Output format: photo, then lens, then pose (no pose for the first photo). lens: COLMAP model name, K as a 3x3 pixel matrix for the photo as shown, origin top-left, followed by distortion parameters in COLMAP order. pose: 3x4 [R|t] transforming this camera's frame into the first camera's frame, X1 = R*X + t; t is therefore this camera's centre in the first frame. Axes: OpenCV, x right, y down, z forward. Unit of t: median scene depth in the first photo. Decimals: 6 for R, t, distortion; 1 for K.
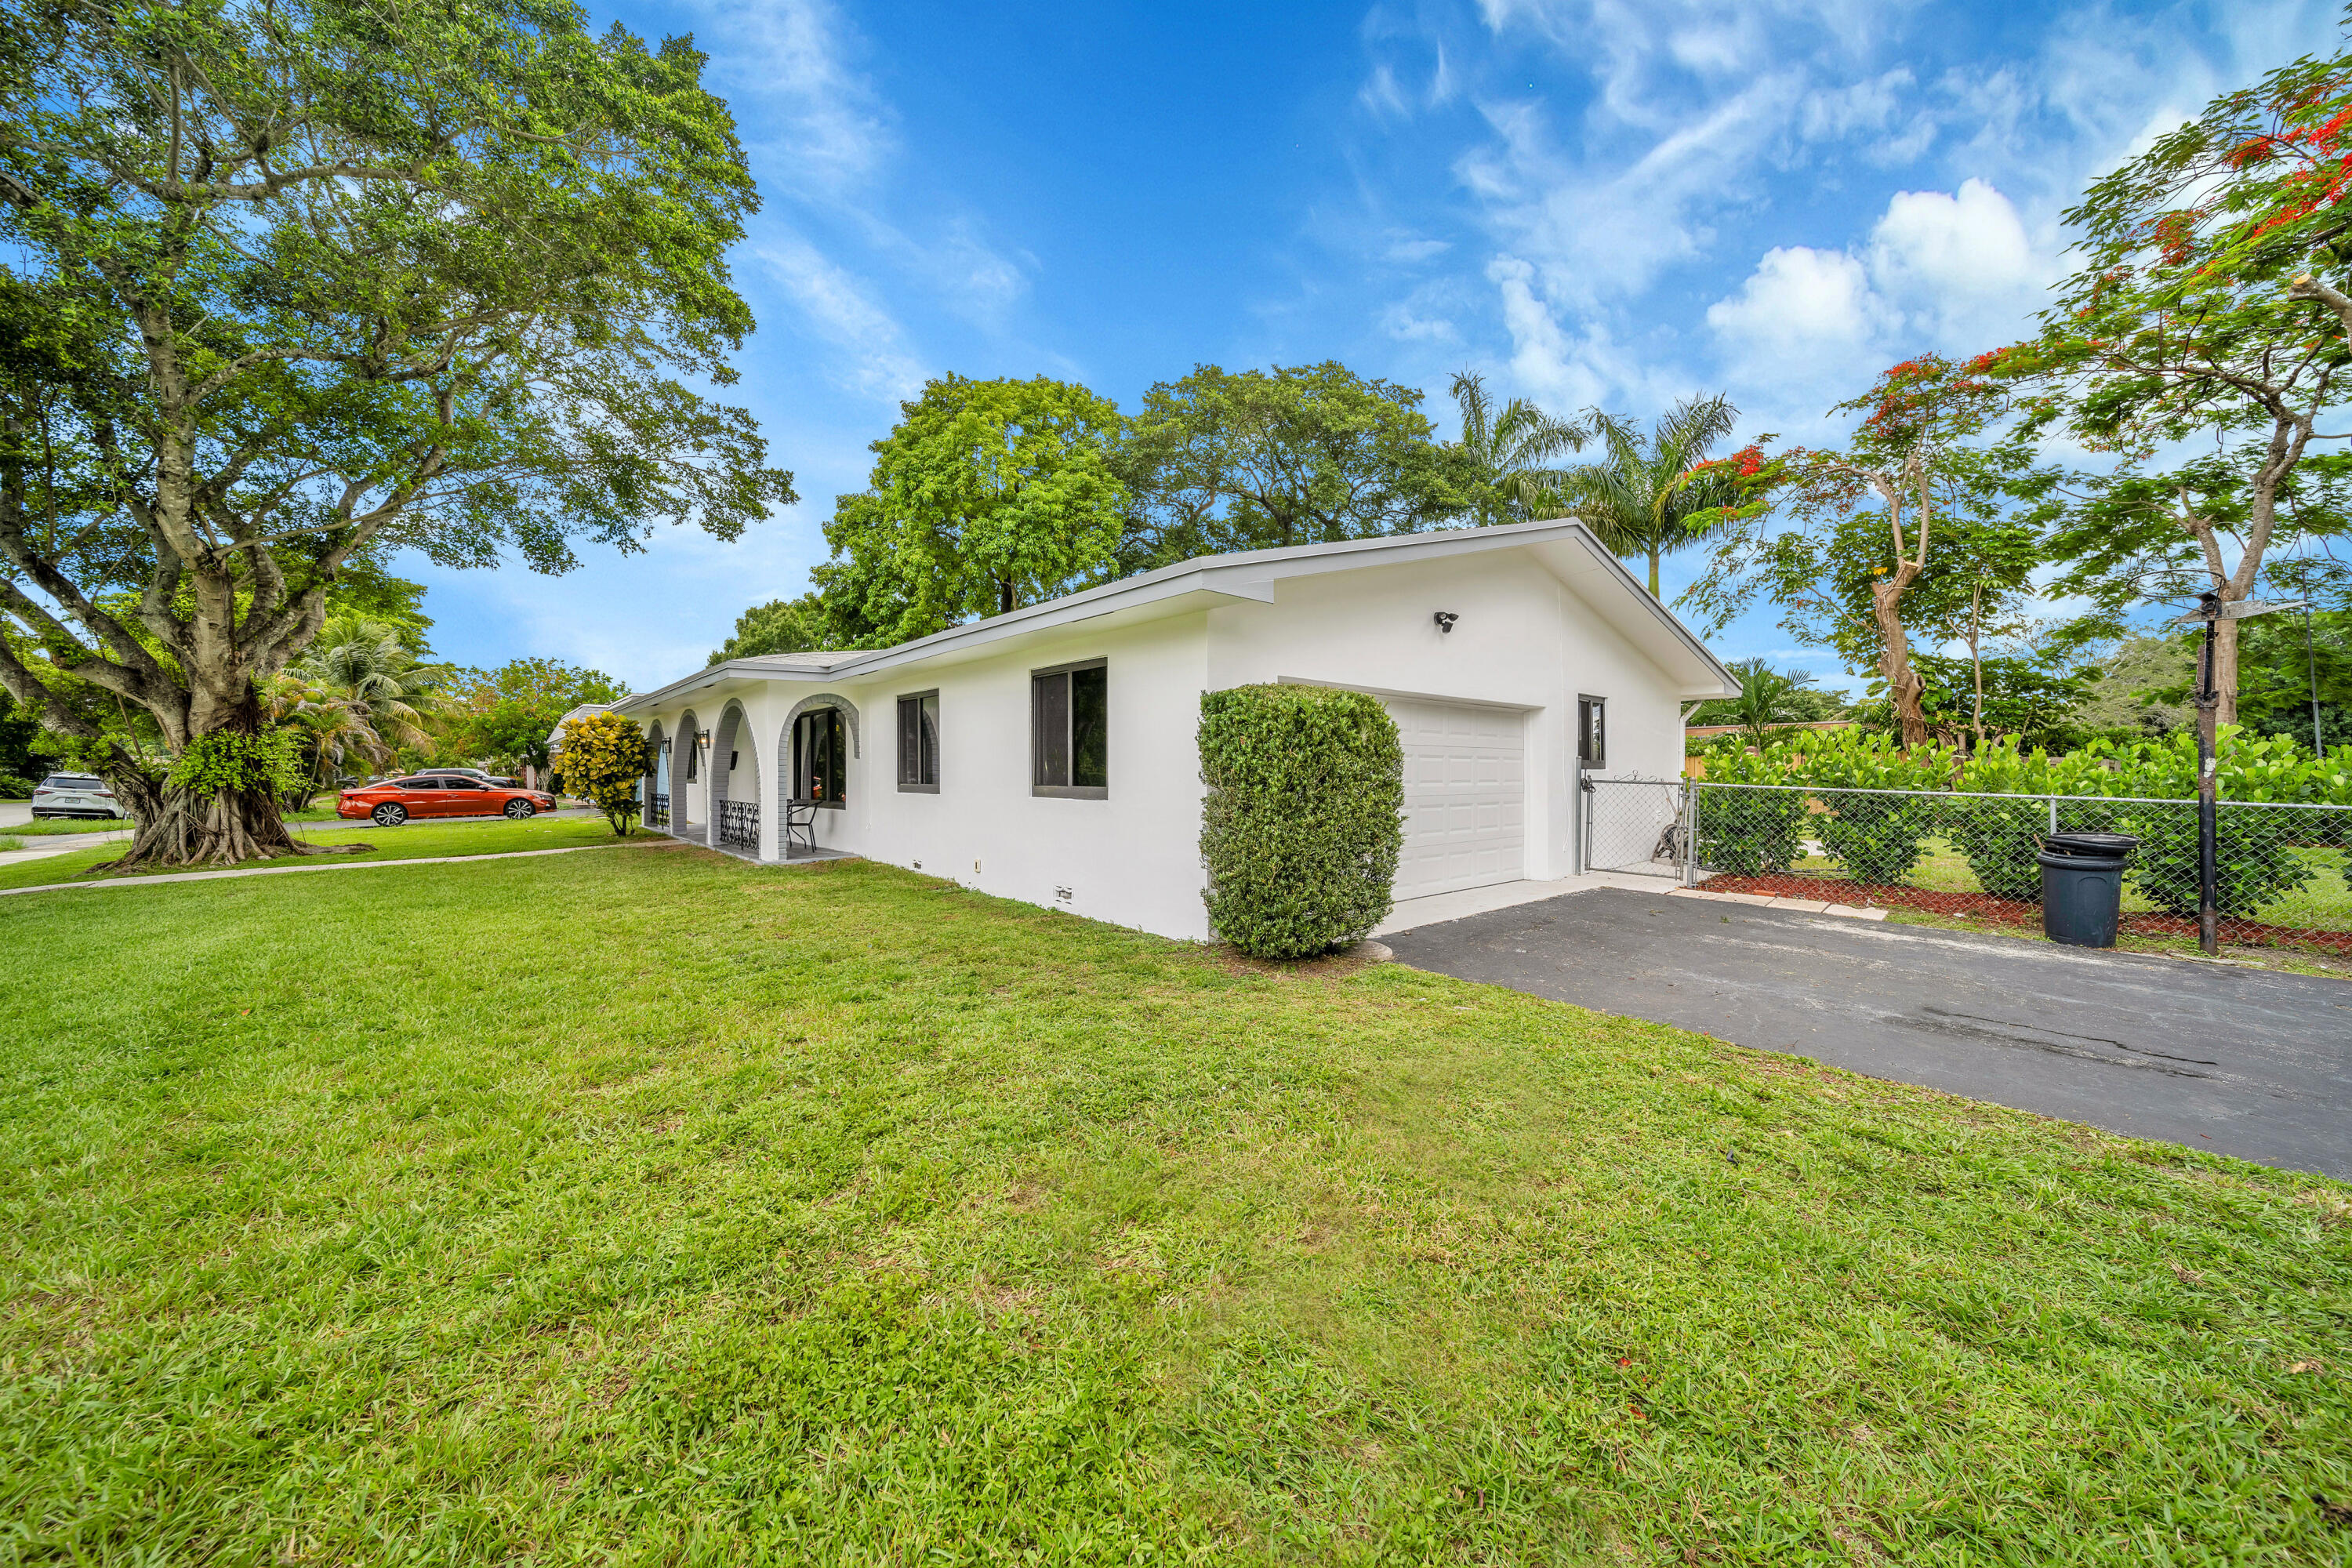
lens RADIAL K [[821.4, 0, 1180.7], [0, 821.4, 779.6], [0, 0, 1]] dist [-0.002510, -0.000367]
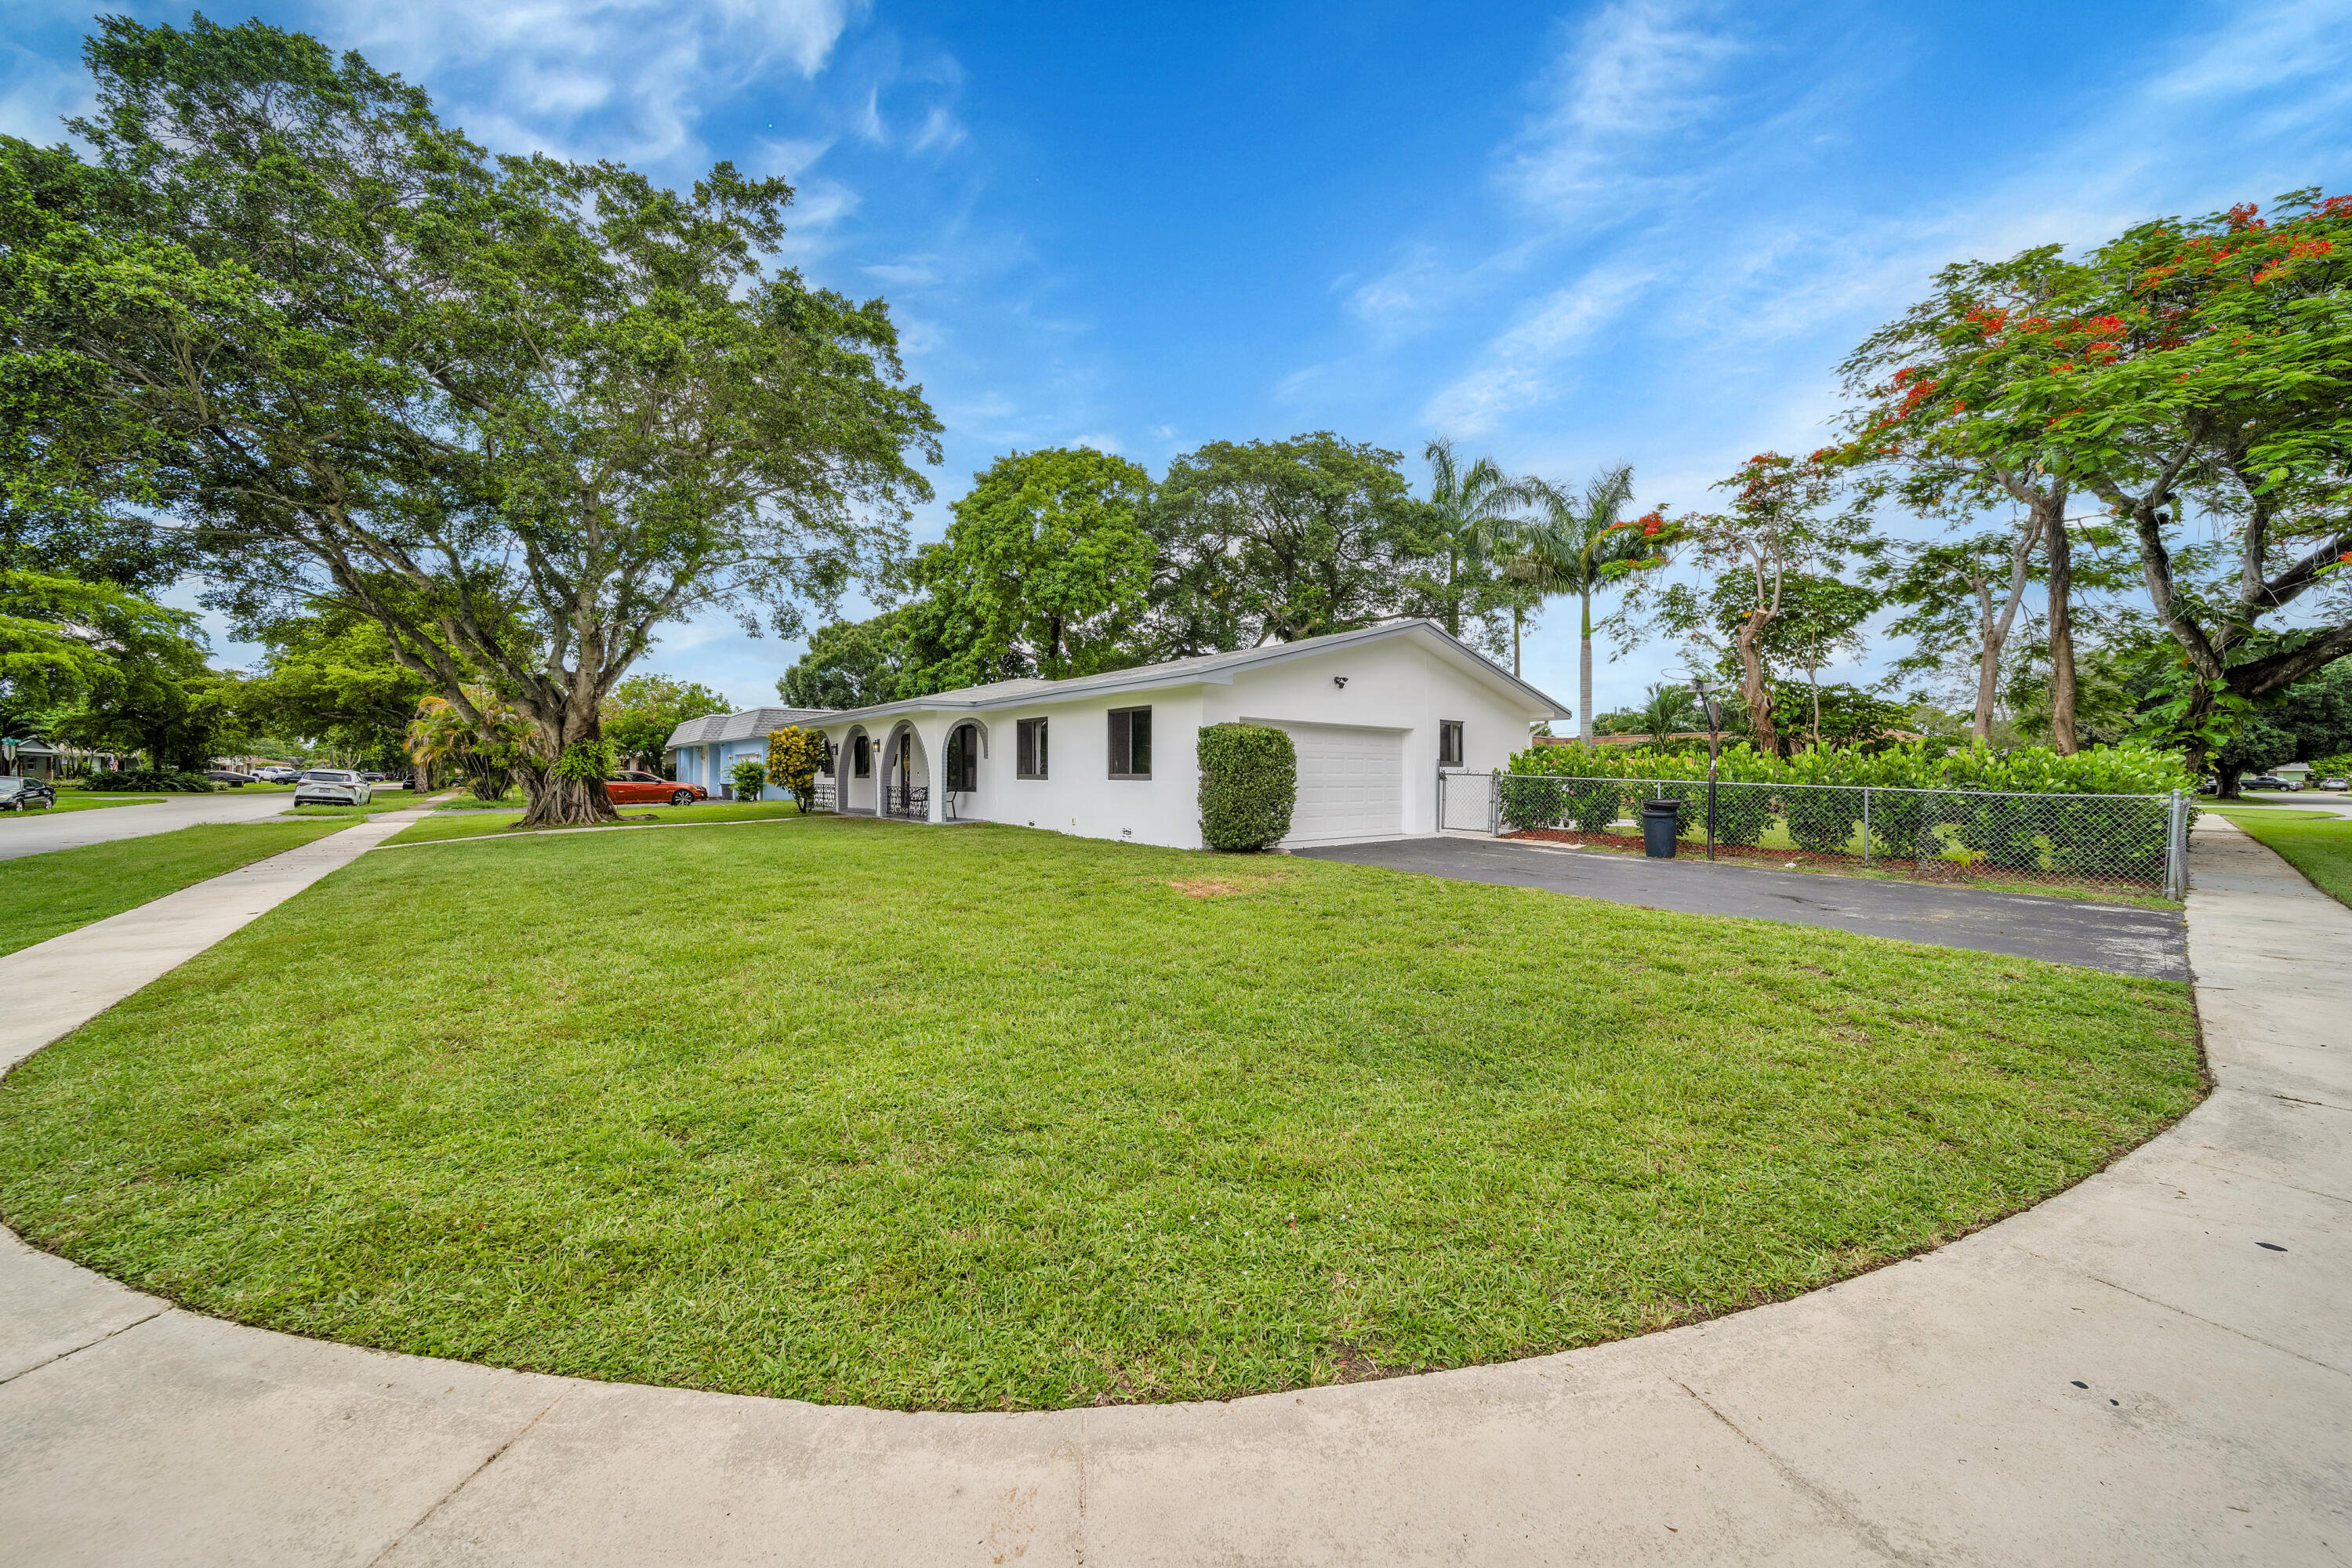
lens RADIAL K [[821.4, 0, 1180.7], [0, 821.4, 779.6], [0, 0, 1]] dist [-0.002510, -0.000367]
pose [[0.999640, 0.003925, -0.026525, 0.009043], [-0.004017, 0.999986, -0.003429, 0.009216], [0.026511, 0.003535, 0.999642, -0.284489]]
